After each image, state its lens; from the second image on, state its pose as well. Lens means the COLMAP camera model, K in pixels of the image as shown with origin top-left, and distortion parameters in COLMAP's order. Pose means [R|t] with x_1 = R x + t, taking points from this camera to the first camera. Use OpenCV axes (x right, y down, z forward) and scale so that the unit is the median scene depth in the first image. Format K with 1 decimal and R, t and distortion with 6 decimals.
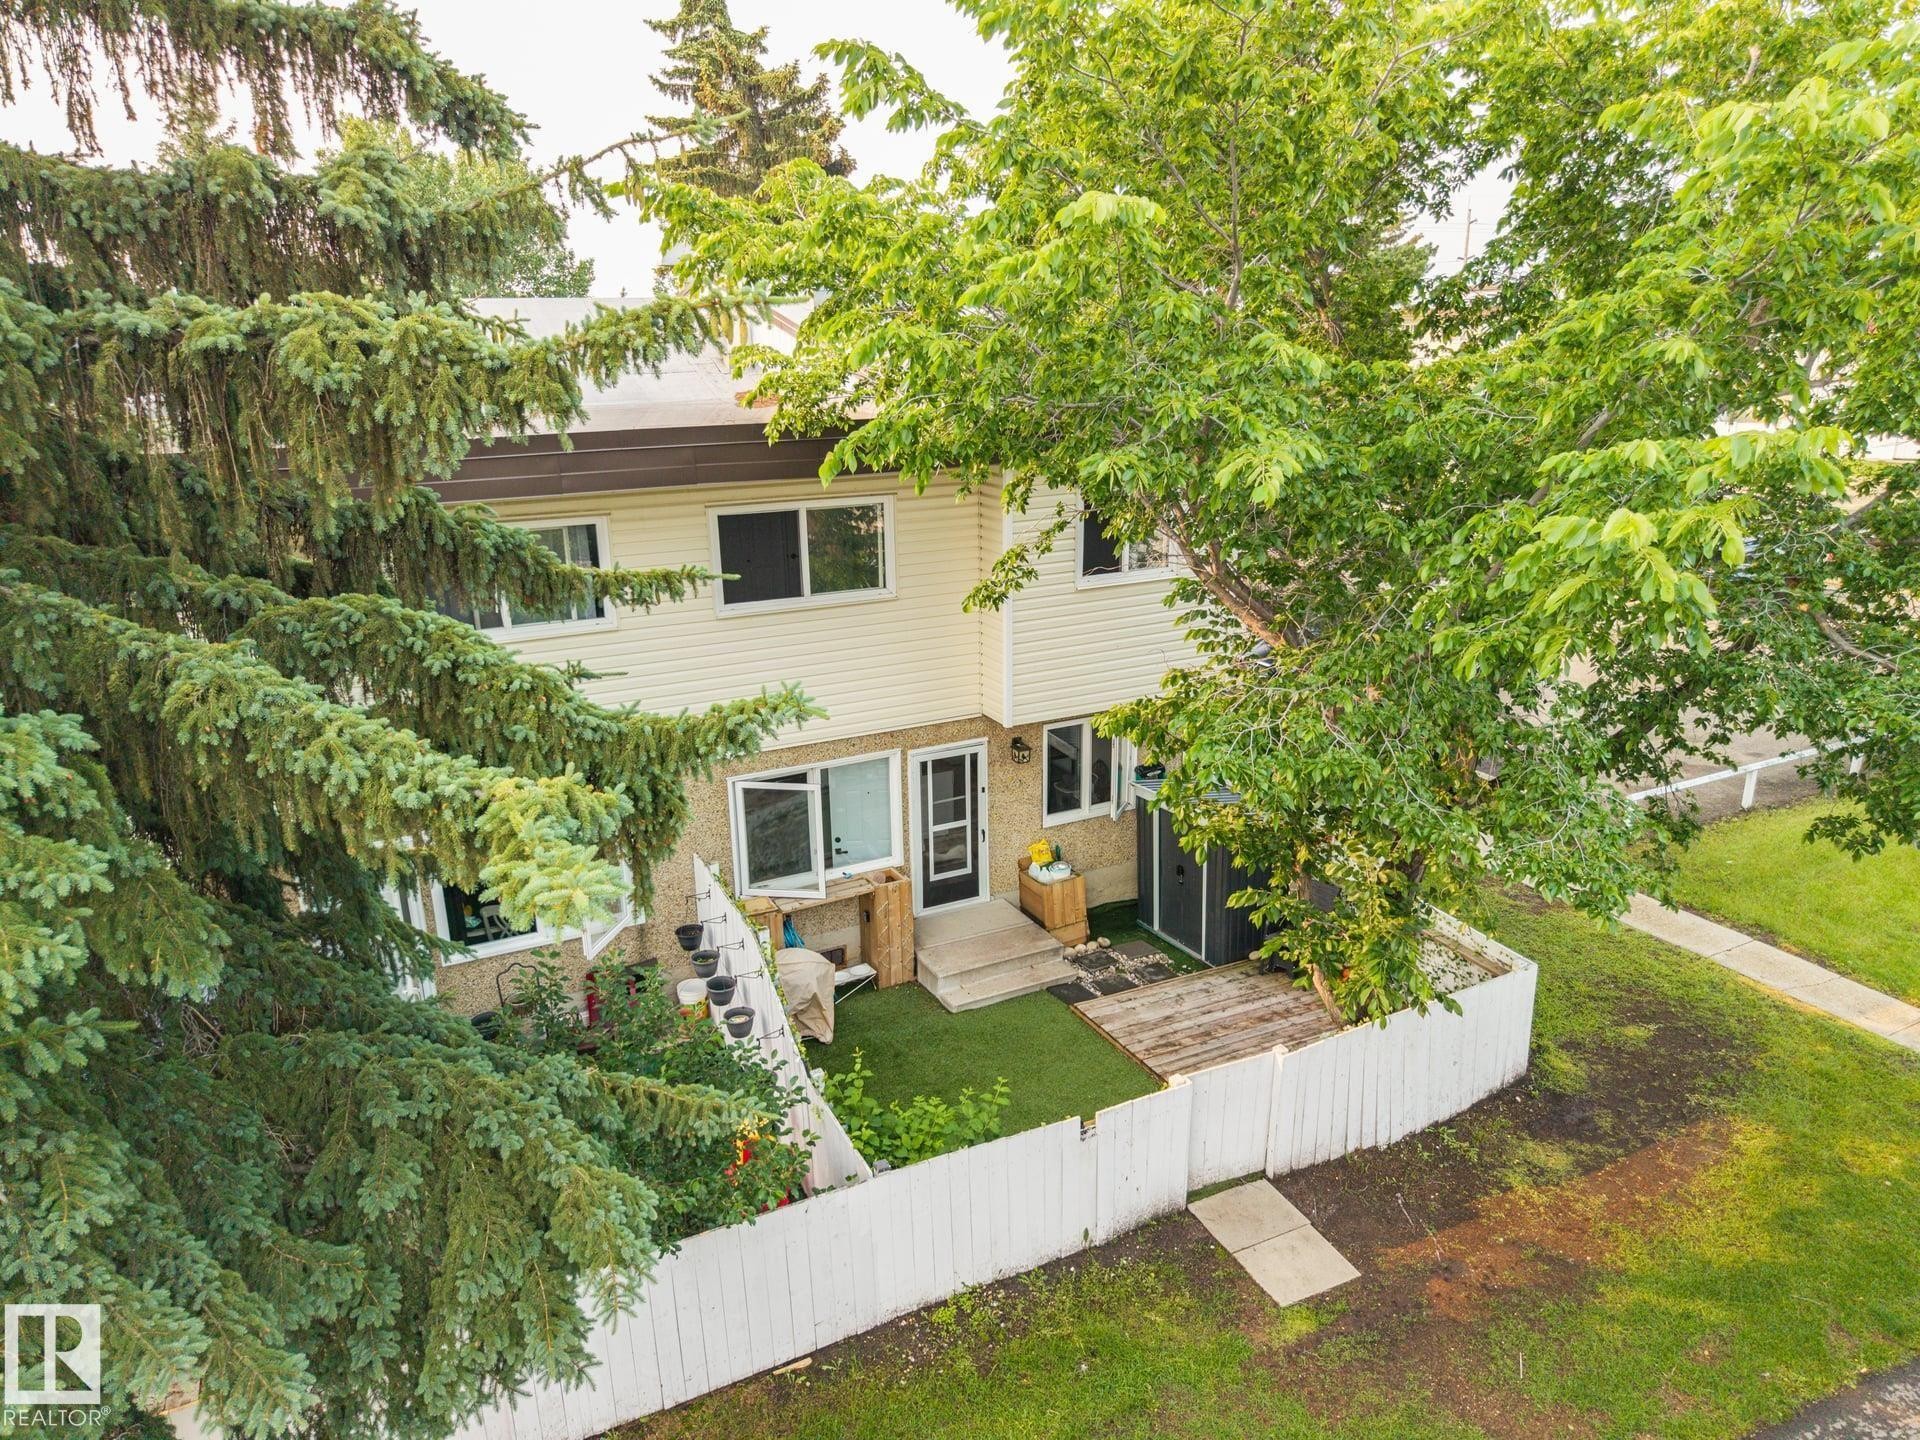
lens RADIAL K [[1235.4, 0, 971.3], [0, 1235.4, 725.3], [0, 0, 1]] dist [-0.010707, -0.002514]
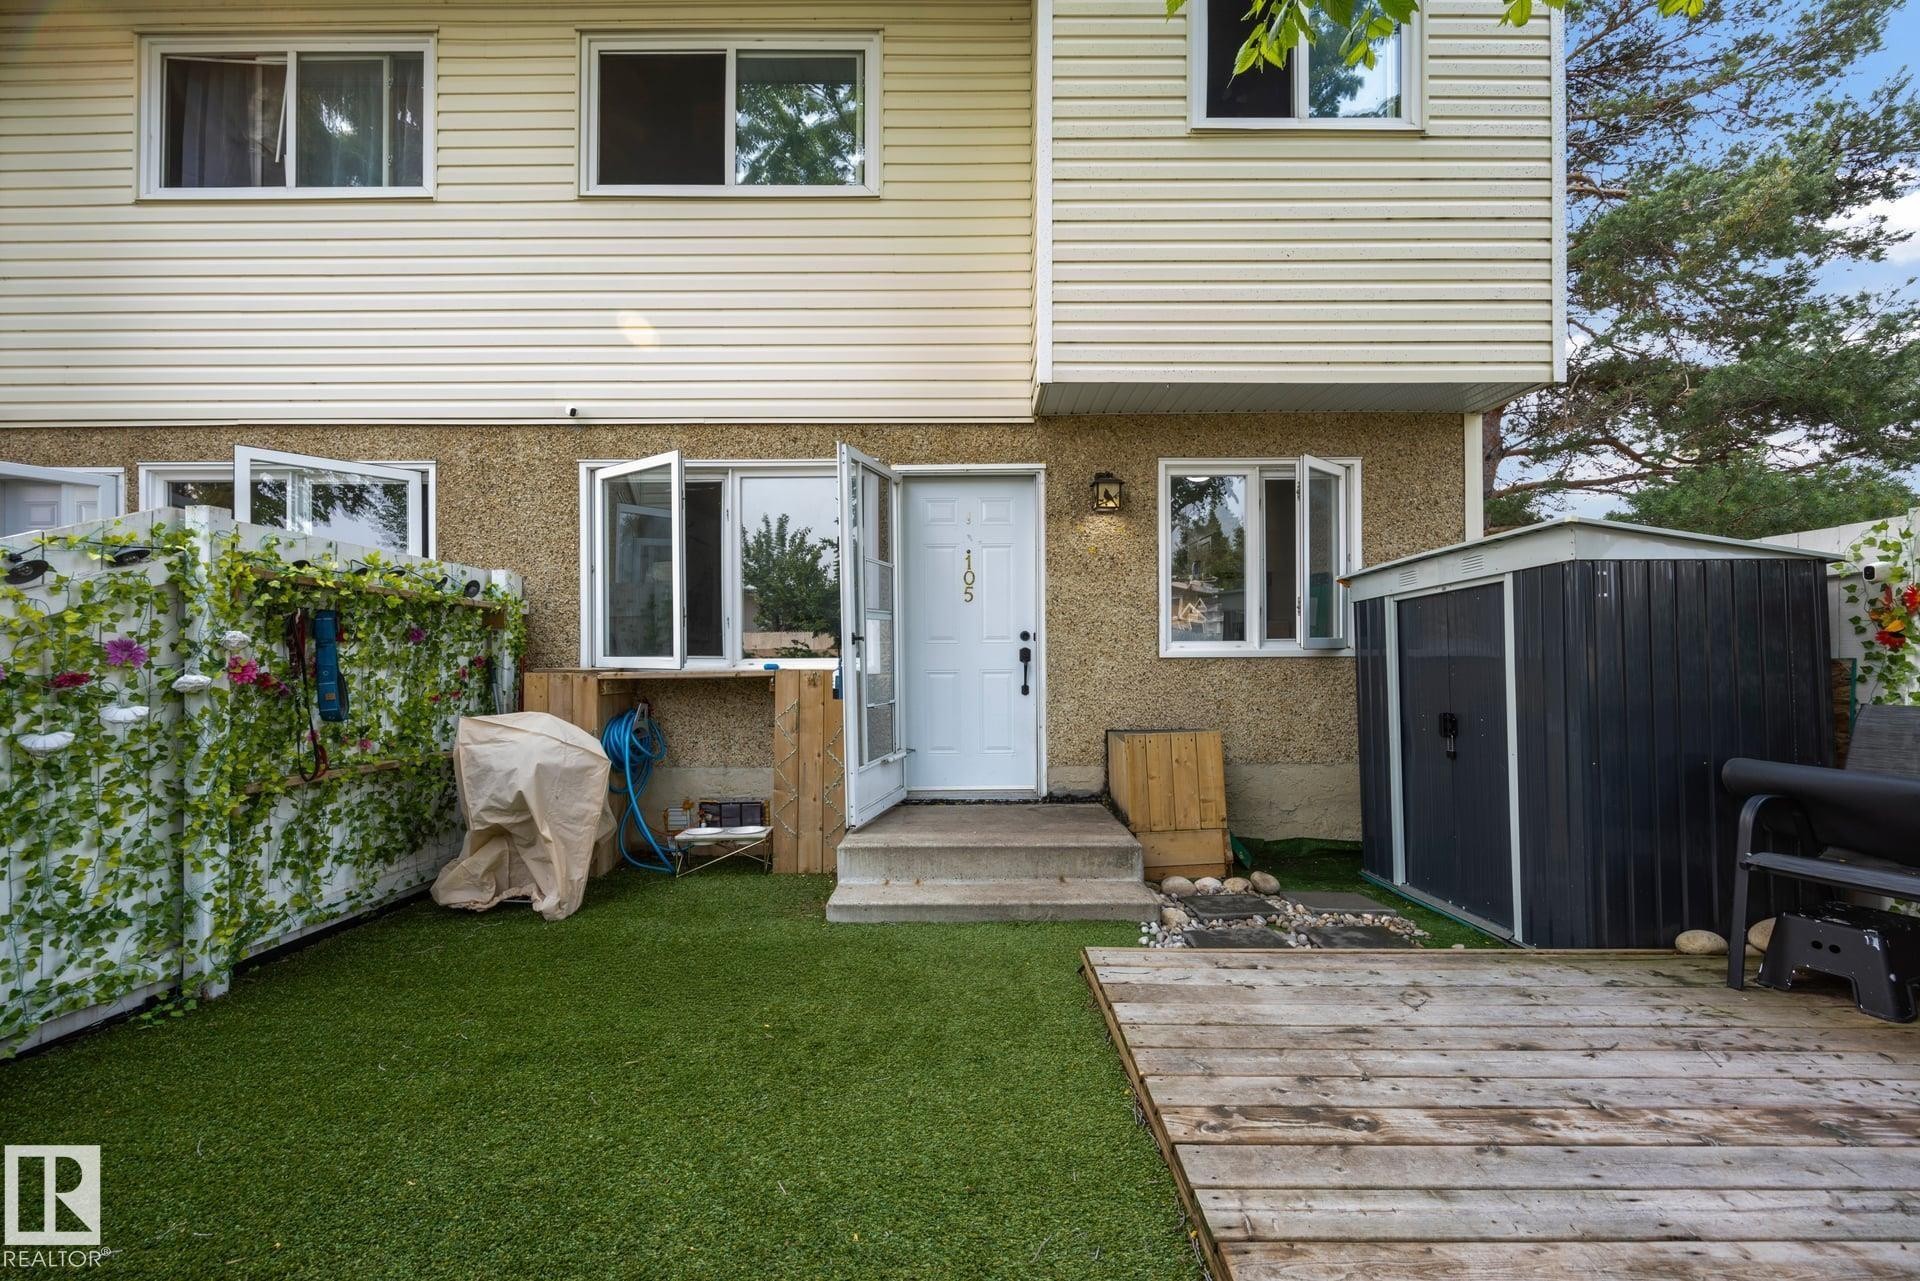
lens RADIAL K [[780.2, 0, 981.2], [0, 780.2, 651.6], [0, 0, 1]] dist [-0.006582, -0.000006]
pose [[0.895136, 0.008870, -0.445705, 0.165395], [-0.141065, 0.954062, -0.264323, 0.215391], [0.422886, 0.299479, 0.855266, 0.785404]]
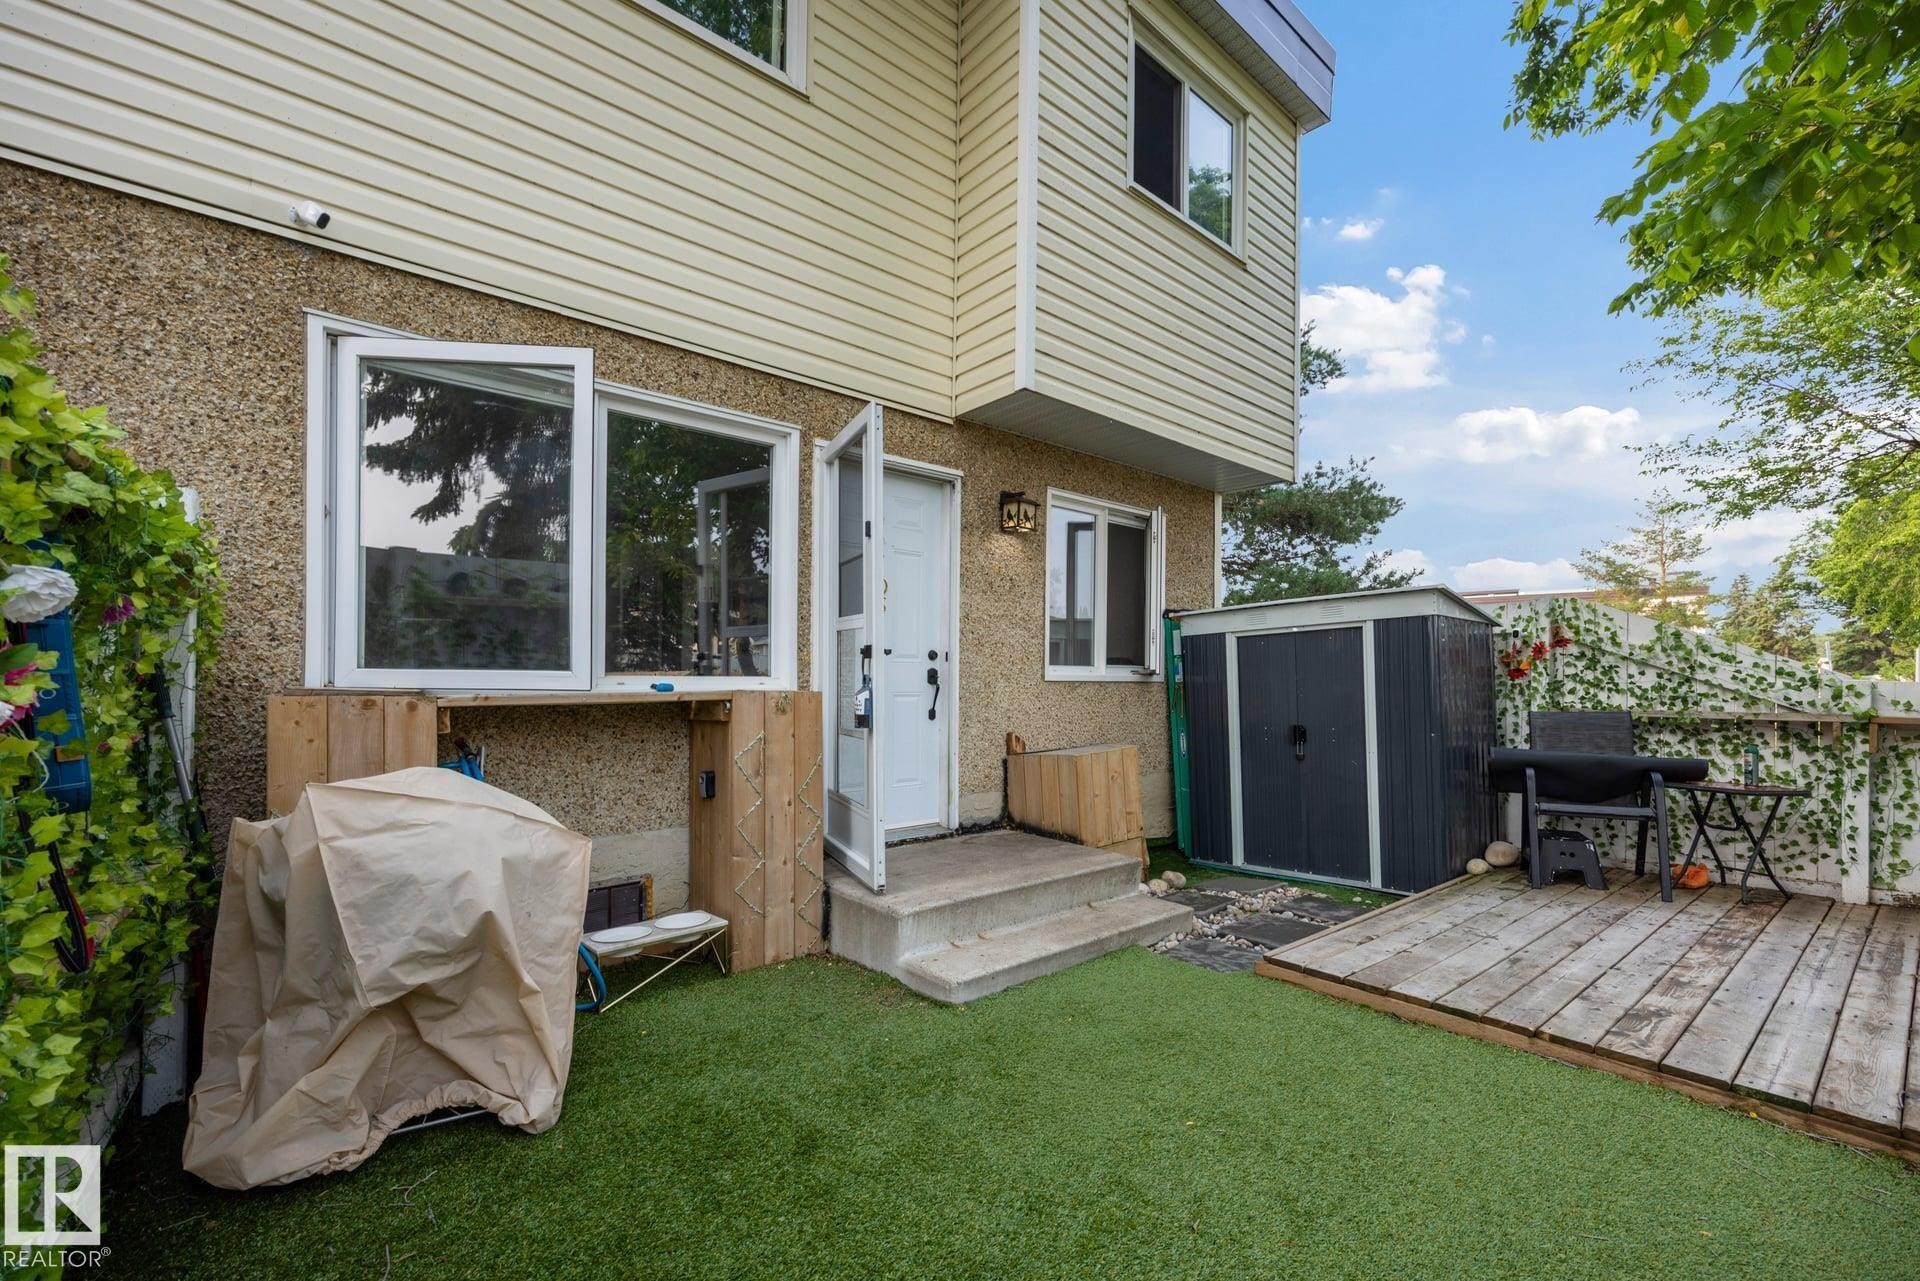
lens RADIAL K [[780.2, 0, 978.8], [0, 780.2, 684.6], [0, 0, 1]] dist [-0.006582, -0.000006]
pose [[0.971196, 0.020329, 0.237412, -0.064723], [0.051197, 0.955281, -0.291233, 0.219521], [-0.232716, 0.294999, 0.926725, 0.795089]]
